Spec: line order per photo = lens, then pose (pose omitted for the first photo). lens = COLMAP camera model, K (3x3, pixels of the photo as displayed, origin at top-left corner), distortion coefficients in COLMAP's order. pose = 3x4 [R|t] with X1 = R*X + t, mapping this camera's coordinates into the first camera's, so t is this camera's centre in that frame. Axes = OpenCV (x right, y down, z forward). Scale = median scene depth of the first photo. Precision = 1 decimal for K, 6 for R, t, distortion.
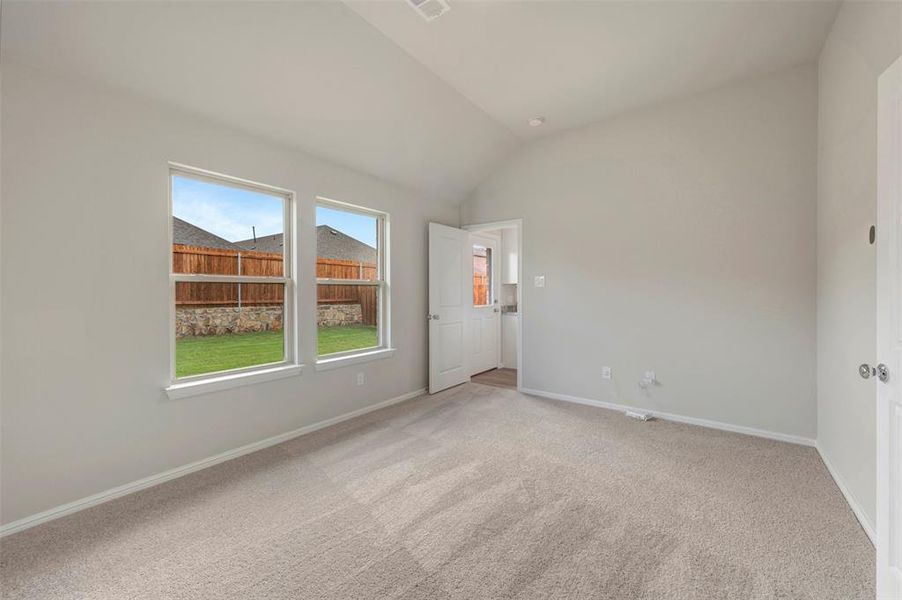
lens RADIAL K [[360.1, 0, 441.1], [0, 360.1, 293.7], [0, 0, 1]] dist [0.000535, -0.000005]
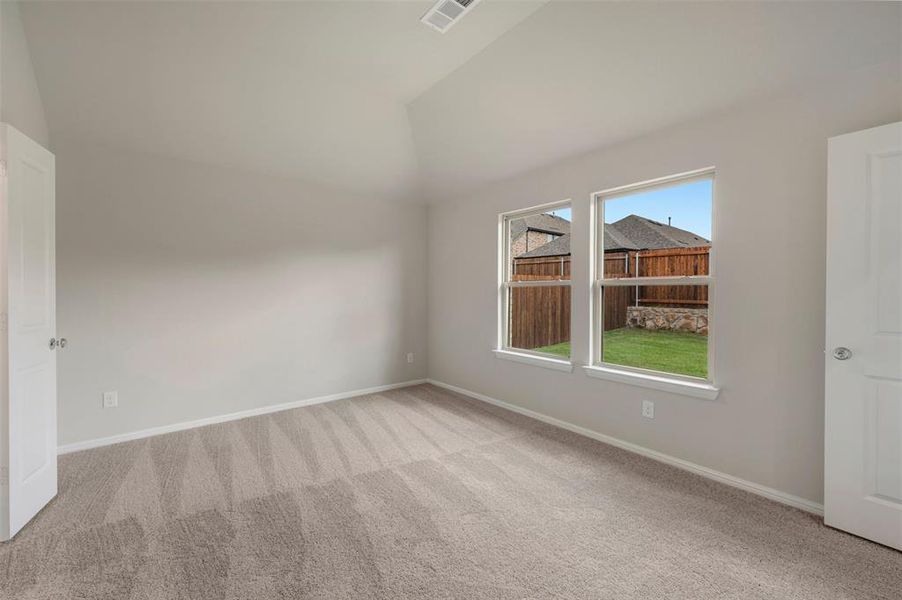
lens RADIAL K [[360.1, 0, 441.1], [0, 360.1, 293.7], [0, 0, 1]] dist [0.000535, -0.000005]
pose [[-0.237654, 0.006230, -0.971330, 0.508595], [-0.009154, 0.999921, 0.008653, -0.006161], [0.971307, 0.010948, -0.237578, 0.626752]]
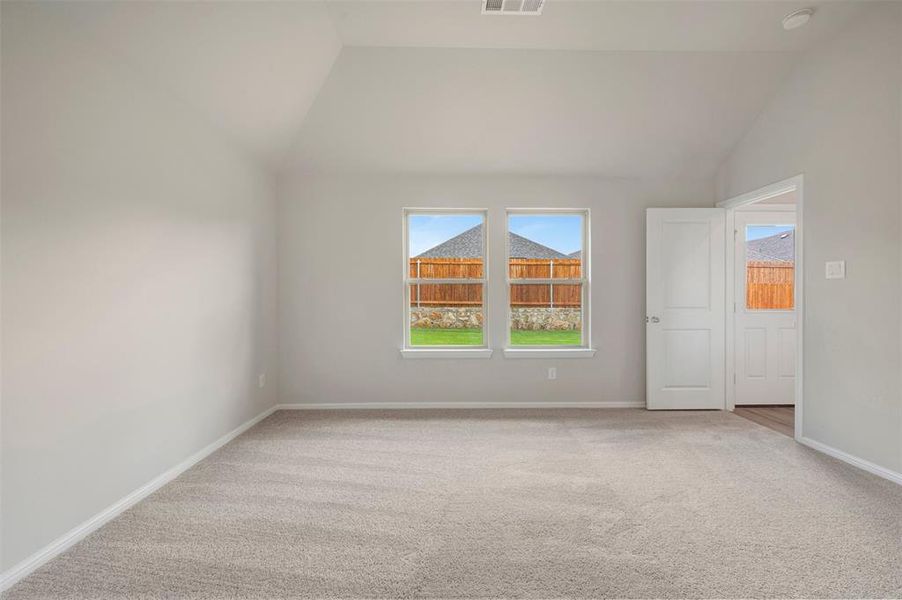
lens RADIAL K [[354.9, 0, 453.3], [0, 354.9, 299.2], [0, 0, 1]] dist [0.000553, -0.000087]
pose [[0.614691, 0.005067, -0.788752, 0.343038], [-0.004007, 0.999987, 0.003301, 0.016173], [0.788758, 0.001131, 0.614703, 0.116104]]
